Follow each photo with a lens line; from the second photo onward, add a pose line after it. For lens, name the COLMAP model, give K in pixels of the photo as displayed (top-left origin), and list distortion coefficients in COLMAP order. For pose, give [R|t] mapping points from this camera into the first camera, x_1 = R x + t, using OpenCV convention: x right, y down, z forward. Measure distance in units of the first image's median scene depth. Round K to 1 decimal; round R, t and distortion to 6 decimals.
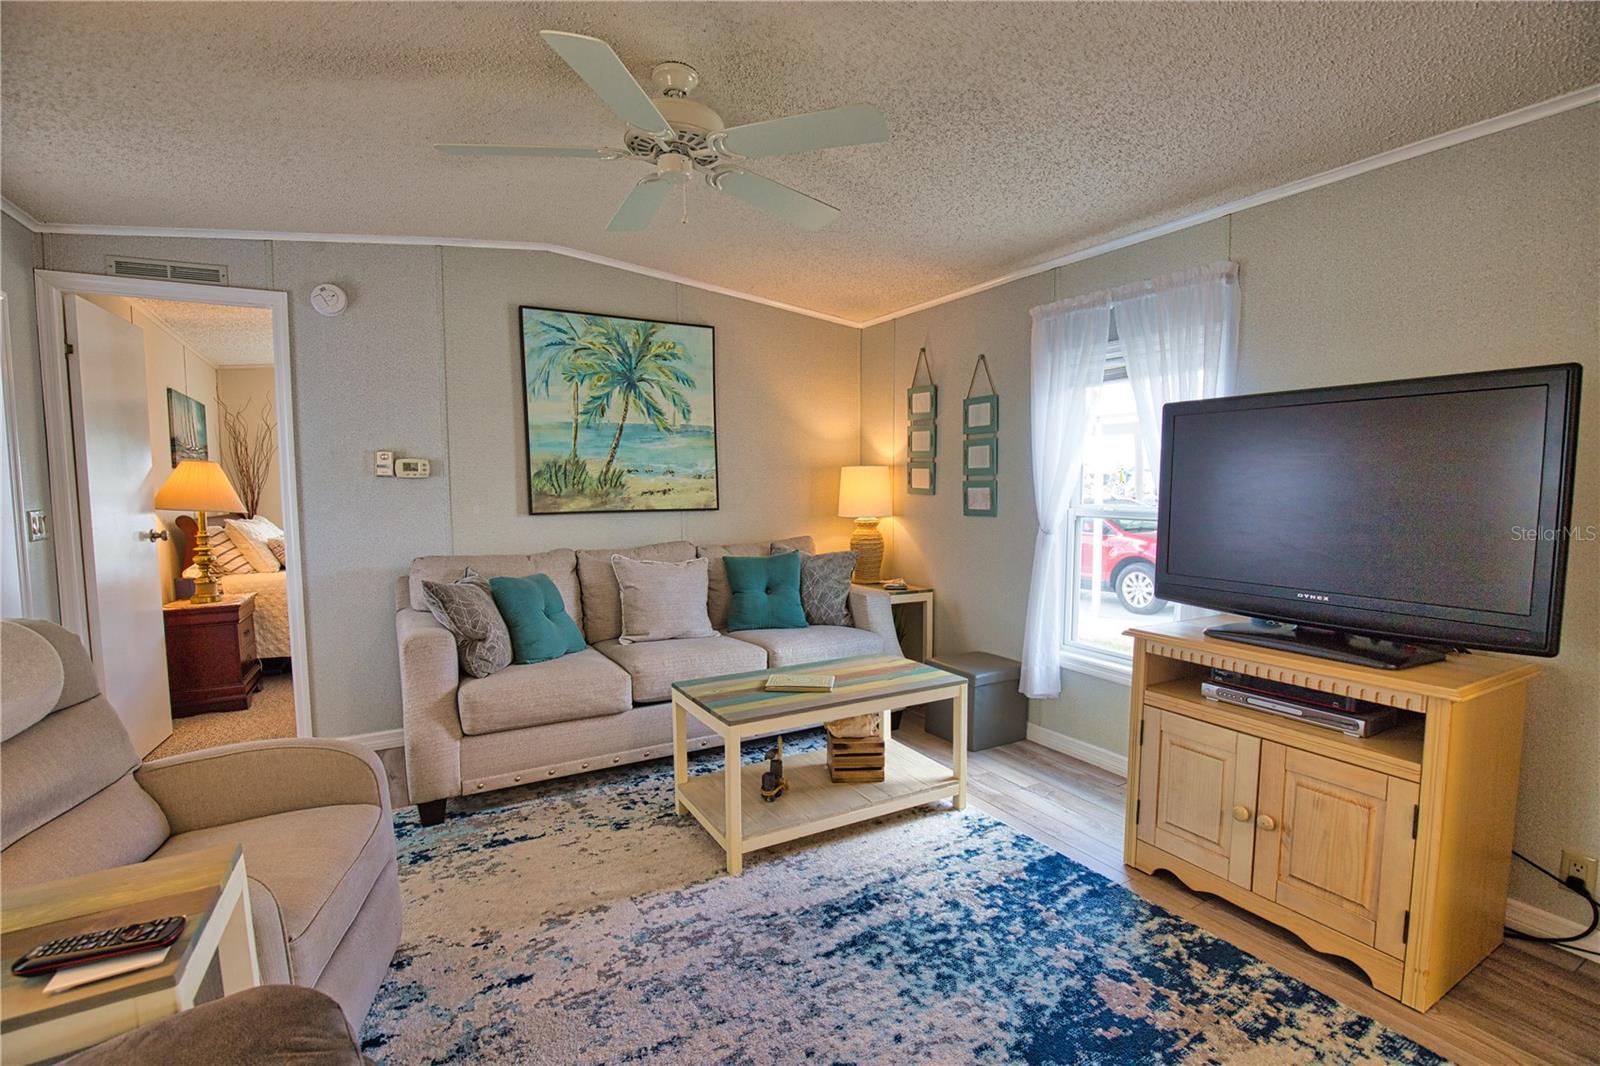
lens RADIAL K [[730.3, 0, 809.4], [0, 730.3, 540.2], [0, 0, 1]] dist [-0.037987, 0.009206]
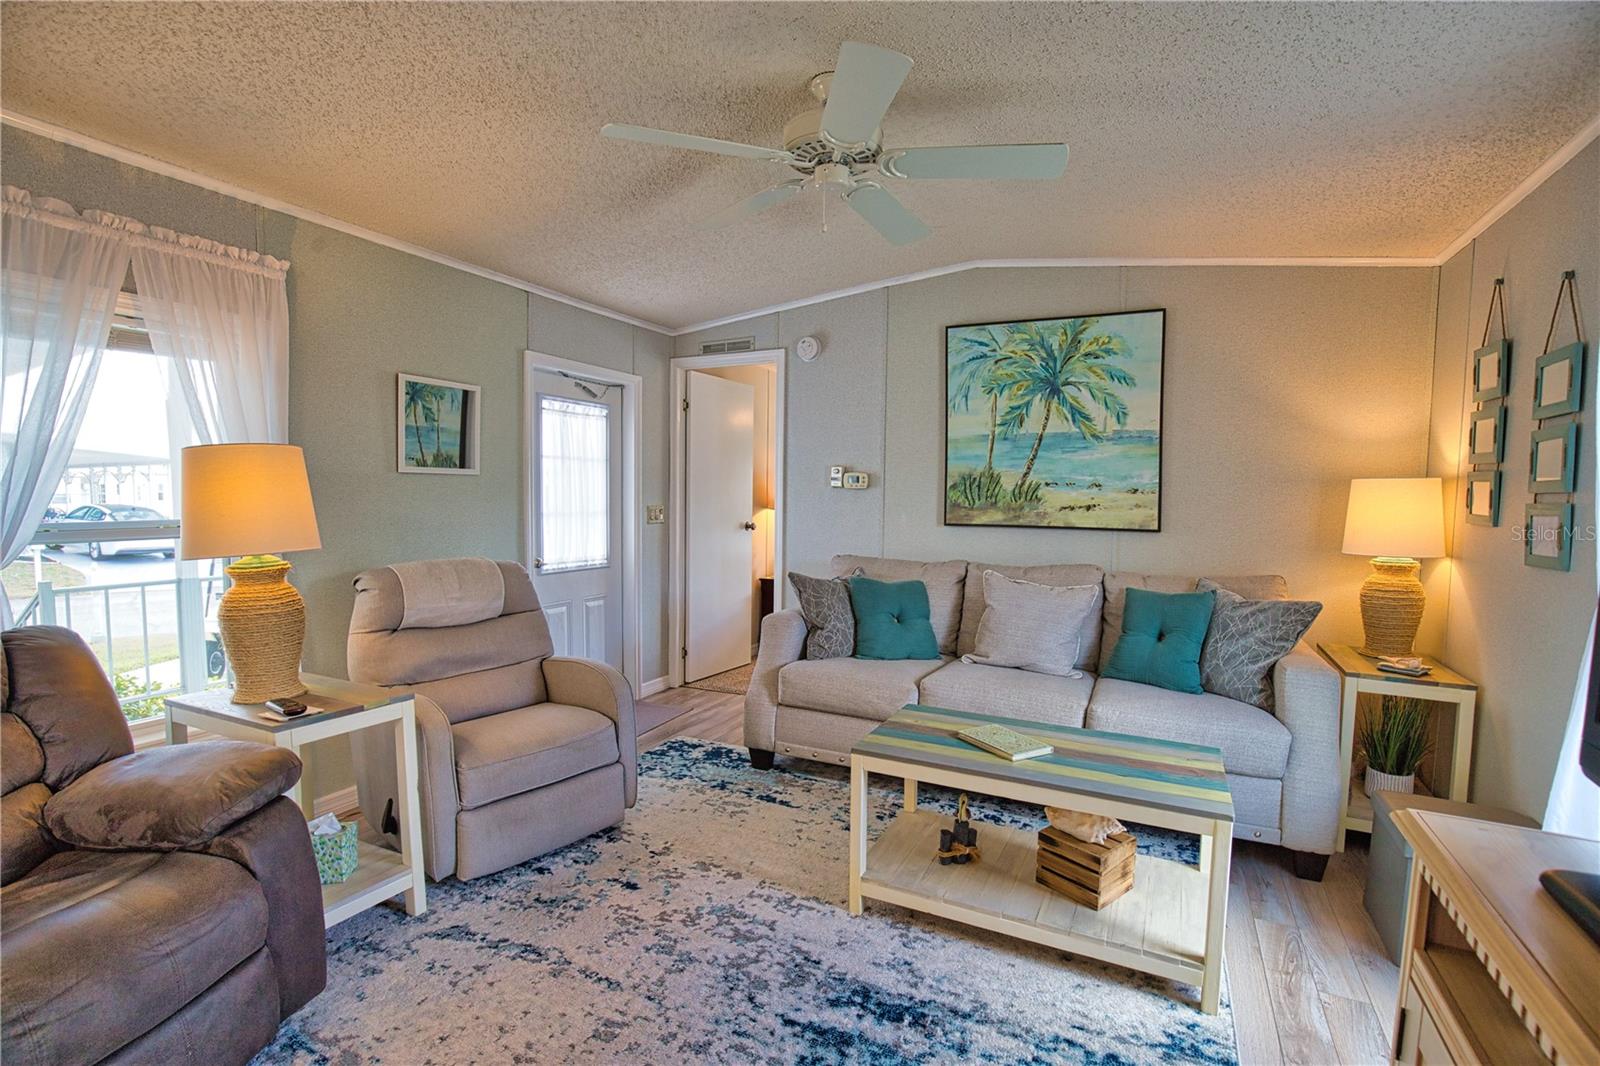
lens RADIAL K [[731.5, 0, 811.1], [0, 731.5, 541.6], [0, 0, 1]] dist [-0.033940, 0.007162]
pose [[0.555486, 0.066856, -0.828834, 0.401932], [-0.081273, 0.996355, 0.025899, -0.023943], [0.827544, 0.052975, 0.558895, 0.266765]]
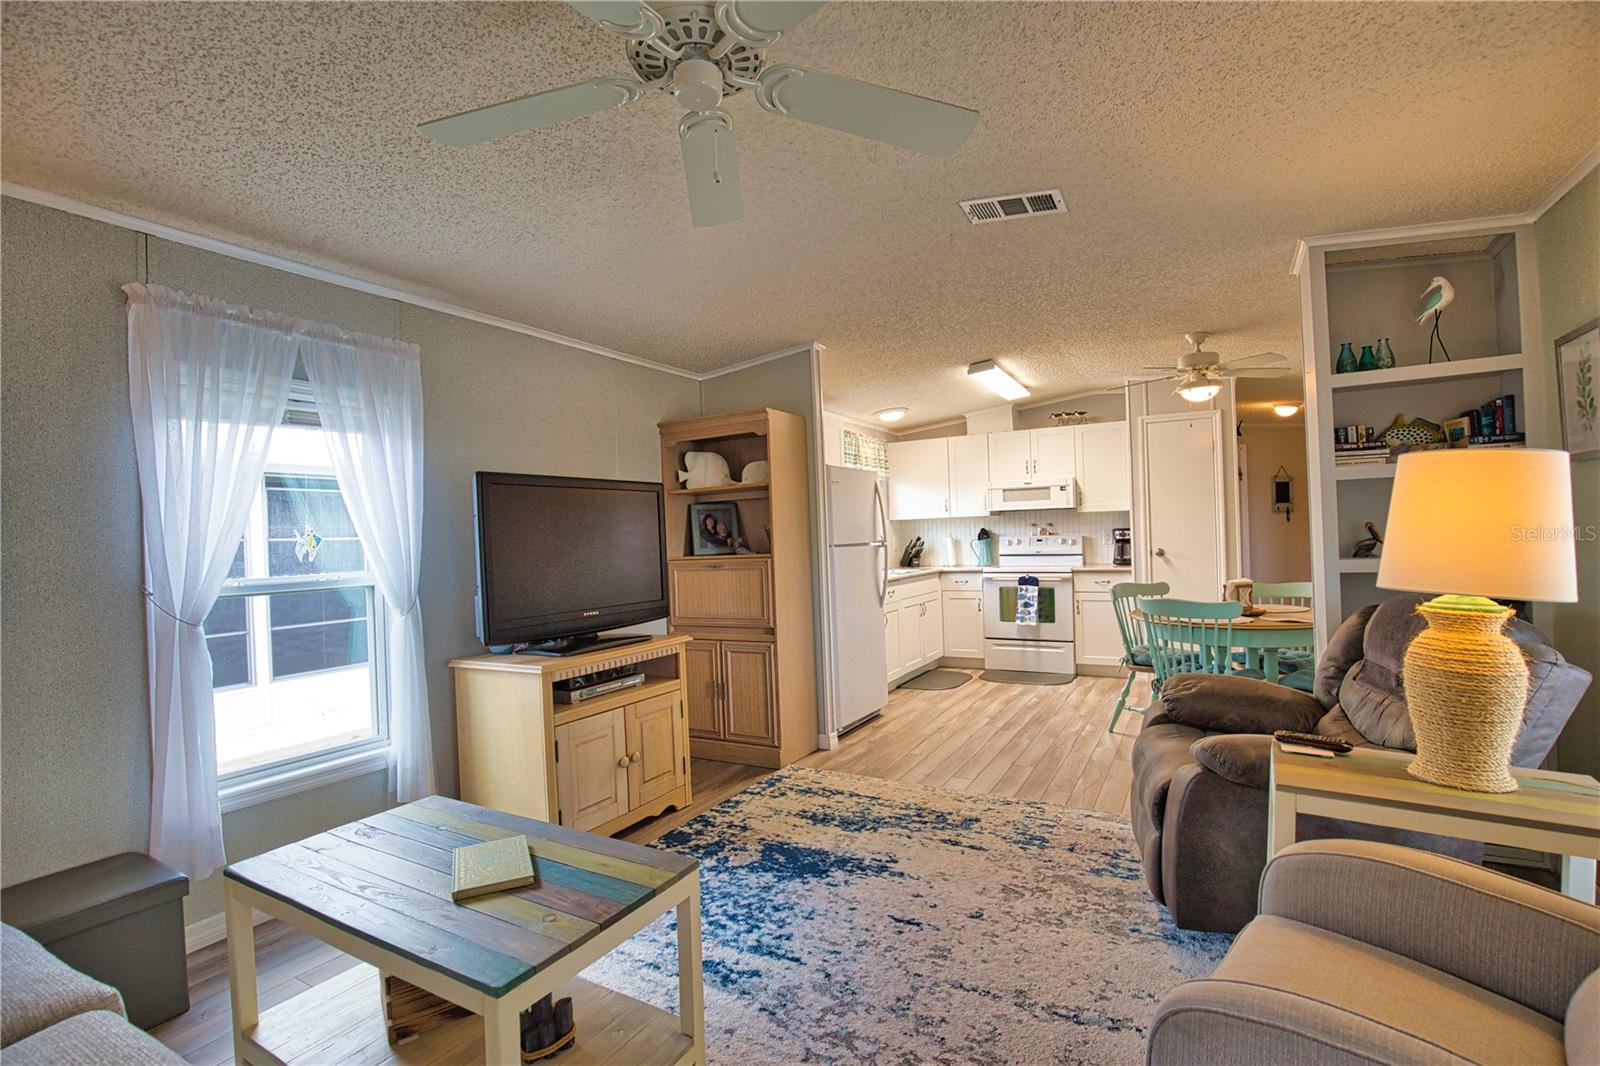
lens RADIAL K [[731.5, 0, 811.1], [0, 731.5, 541.6], [0, 0, 1]] dist [-0.033940, 0.007162]
pose [[-0.504442, 0.011598, 0.863368, -0.510208], [0.102079, 0.993699, 0.046293, -0.056662], [-0.857390, 0.111483, -0.502447, 0.792097]]
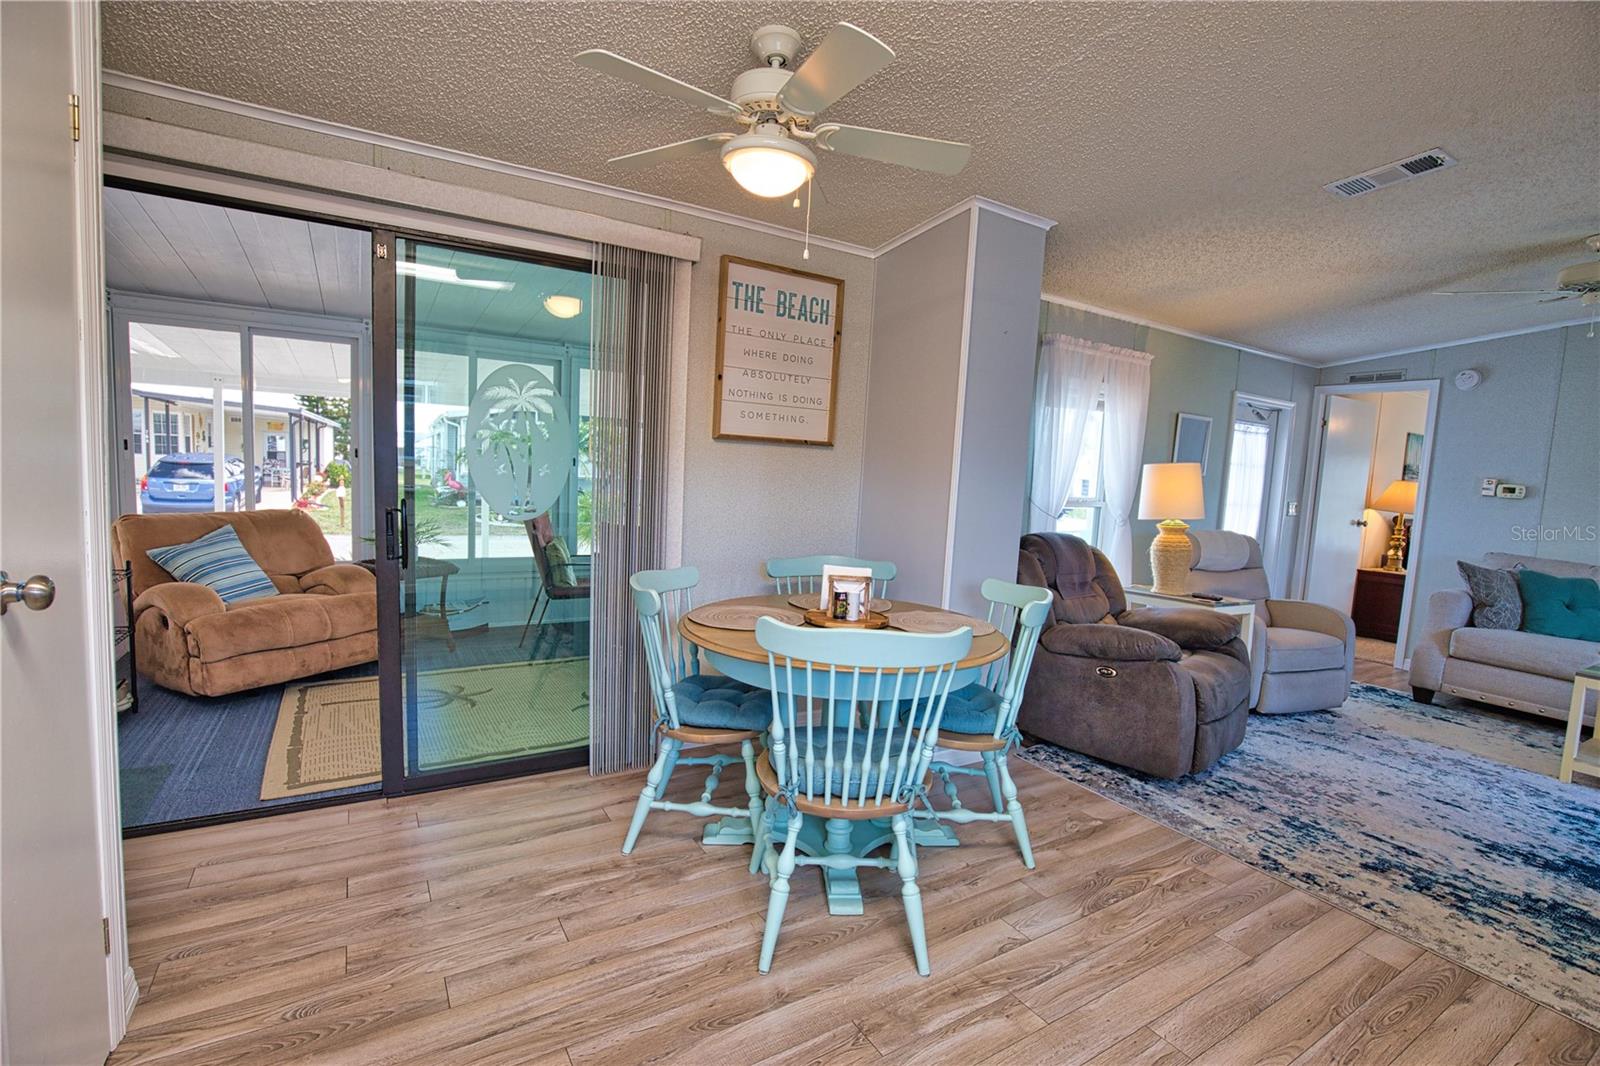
lens RADIAL K [[730.3, 0, 809.4], [0, 730.3, 540.2], [0, 0, 1]] dist [-0.037987, 0.009206]
pose [[0.017987, 0.105626, -0.994243, 0.788480], [-0.128367, 0.986418, 0.102472, 0.027500], [0.991564, 0.125784, 0.031302, -0.374753]]
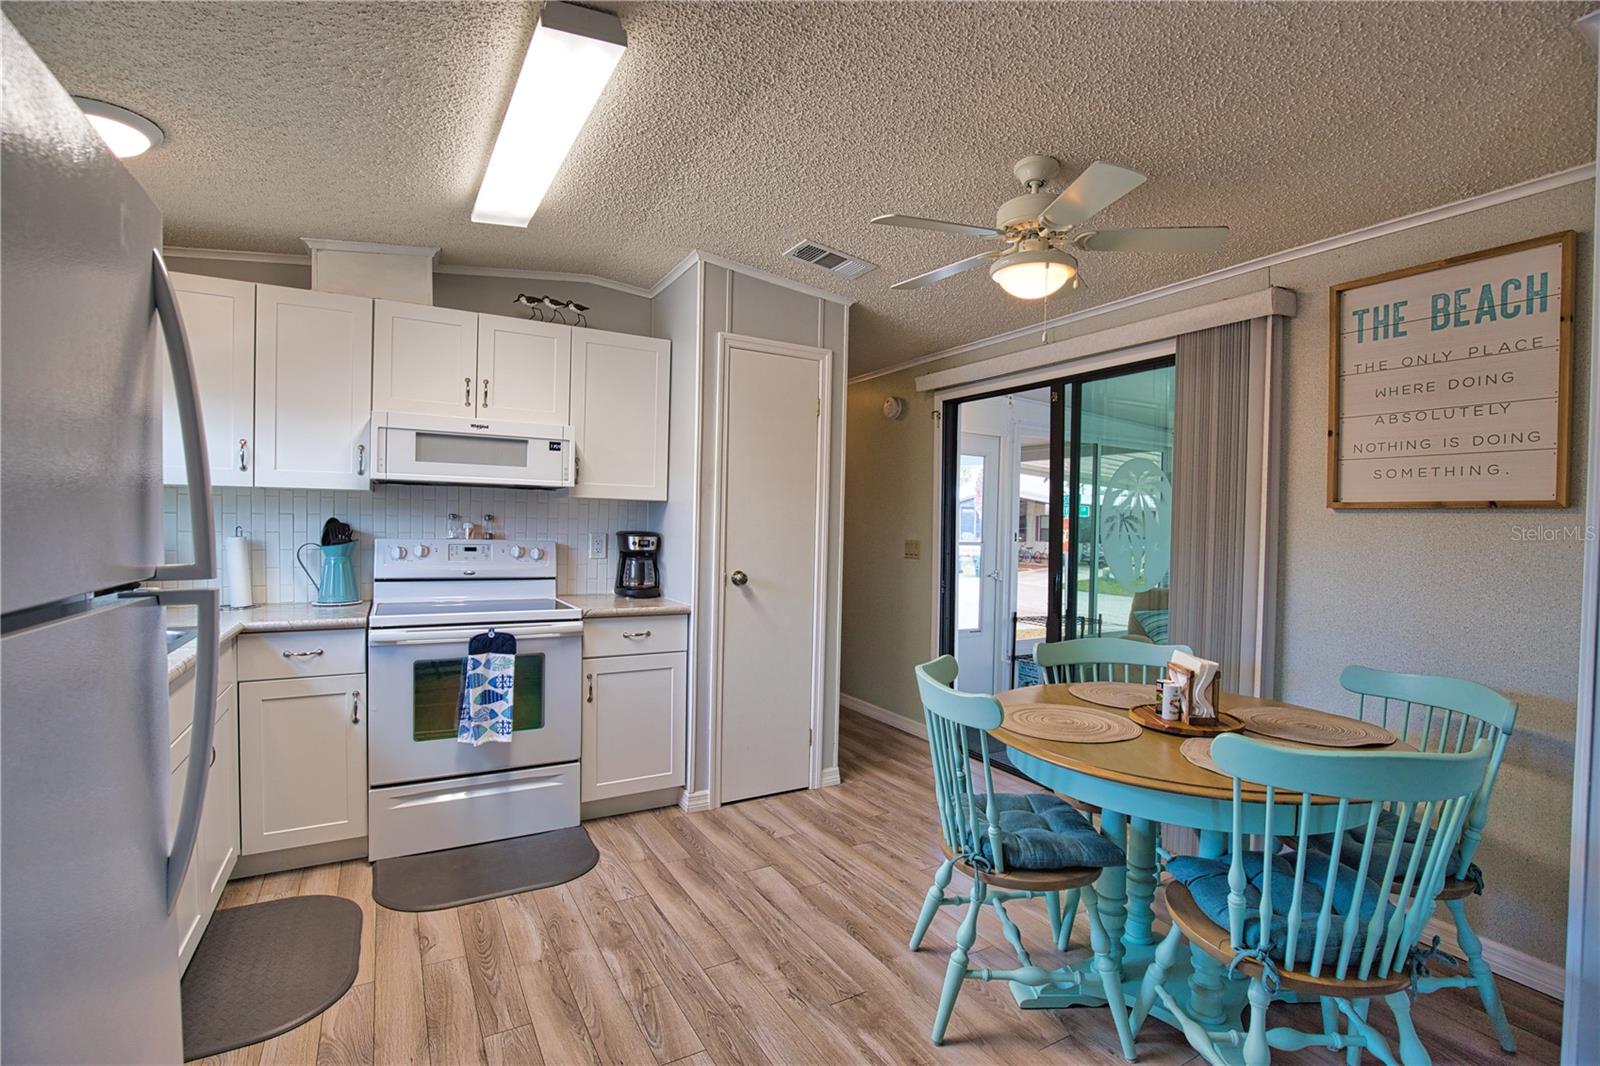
lens RADIAL K [[731.5, 0, 811.1], [0, 731.5, 541.6], [0, 0, 1]] dist [-0.033940, 0.007162]
pose [[-0.999795, -0.016082, 0.012271, 0.397619], [-0.014734, 0.994574, 0.102979, -0.021326], [-0.013861, 0.102777, -0.994608, 0.228663]]
